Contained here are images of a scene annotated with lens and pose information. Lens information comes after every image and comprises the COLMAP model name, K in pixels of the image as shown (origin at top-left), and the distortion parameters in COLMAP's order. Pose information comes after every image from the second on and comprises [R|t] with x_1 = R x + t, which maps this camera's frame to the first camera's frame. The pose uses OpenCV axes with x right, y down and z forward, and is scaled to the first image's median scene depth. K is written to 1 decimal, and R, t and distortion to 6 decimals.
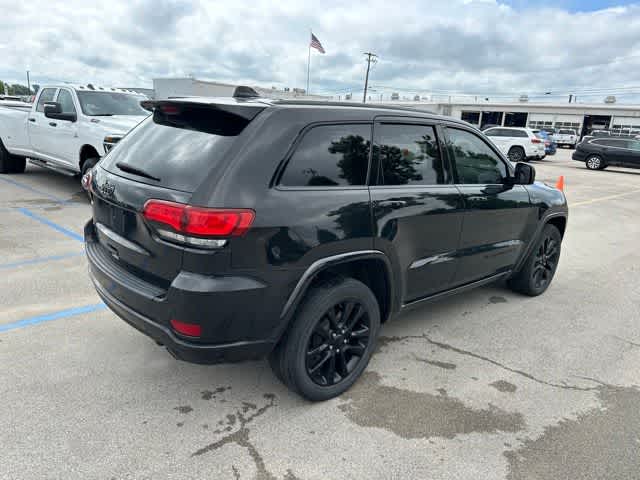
lens RADIAL K [[442.1, 0, 317.9], [0, 442.1, 243.5], [0, 0, 1]] dist [0.039322, -0.039061]
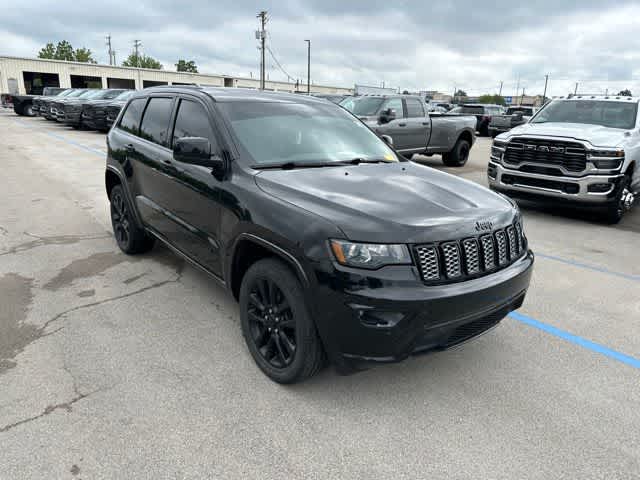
lens RADIAL K [[442.1, 0, 317.9], [0, 442.1, 243.5], [0, 0, 1]] dist [0.039322, -0.039061]
pose [[-0.043731, 0.228831, -0.972483, 1.693588], [-0.314649, 0.920721, 0.230800, -0.336792], [0.948200, 0.316084, 0.031738, 1.629790]]
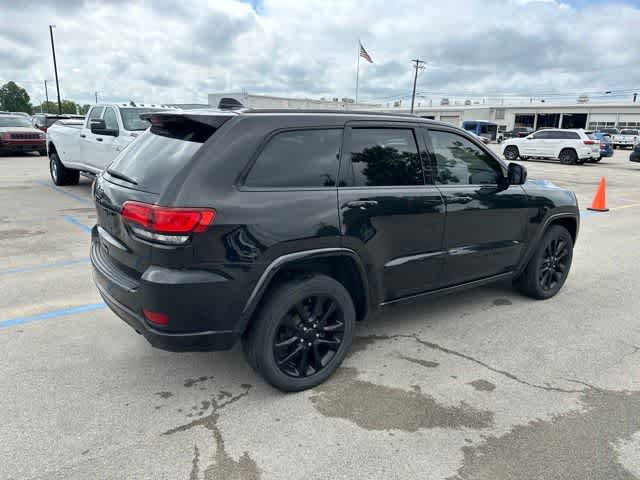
lens RADIAL K [[440.5, 0, 320.0], [0, 440.5, 240.0], [0, 0, 1]] dist [0.048833, -0.053706]
pose [[0.993707, -0.003852, -0.111941, 0.177926], [0.000921, 0.999656, -0.026217, 0.021991], [0.112003, 0.025949, 0.993369, -0.038627]]
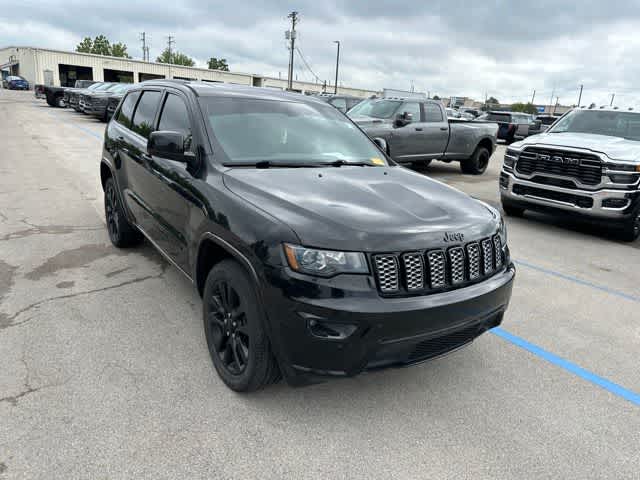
lens RADIAL K [[442.1, 0, 317.9], [0, 442.1, 243.5], [0, 0, 1]] dist [0.039322, -0.039061]
pose [[-0.102168, 0.221957, -0.969689, 1.643101], [-0.350072, 0.904413, 0.243900, -0.371159], [0.931134, 0.364380, -0.014701, 1.738614]]
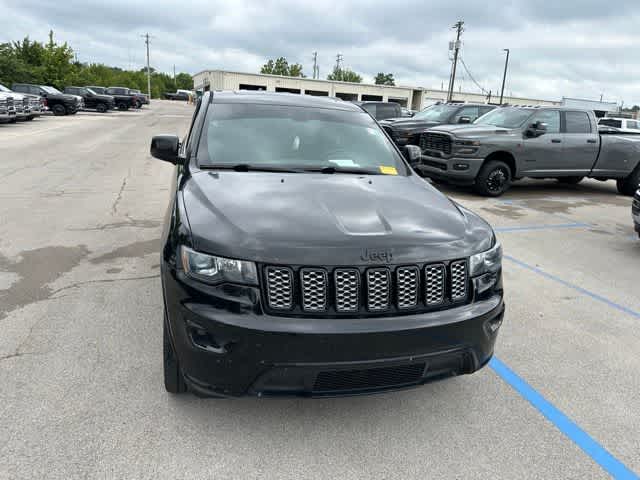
lens RADIAL K [[444.2, 0, 319.3], [0, 444.2, 244.6], [0, 0, 1]] dist [0.033602, -0.043299]
pose [[-0.434173, 0.172961, -0.884069, 1.472932], [-0.333298, 0.880907, 0.336027, -0.490196], [0.836903, 0.440553, -0.324818, 2.099713]]
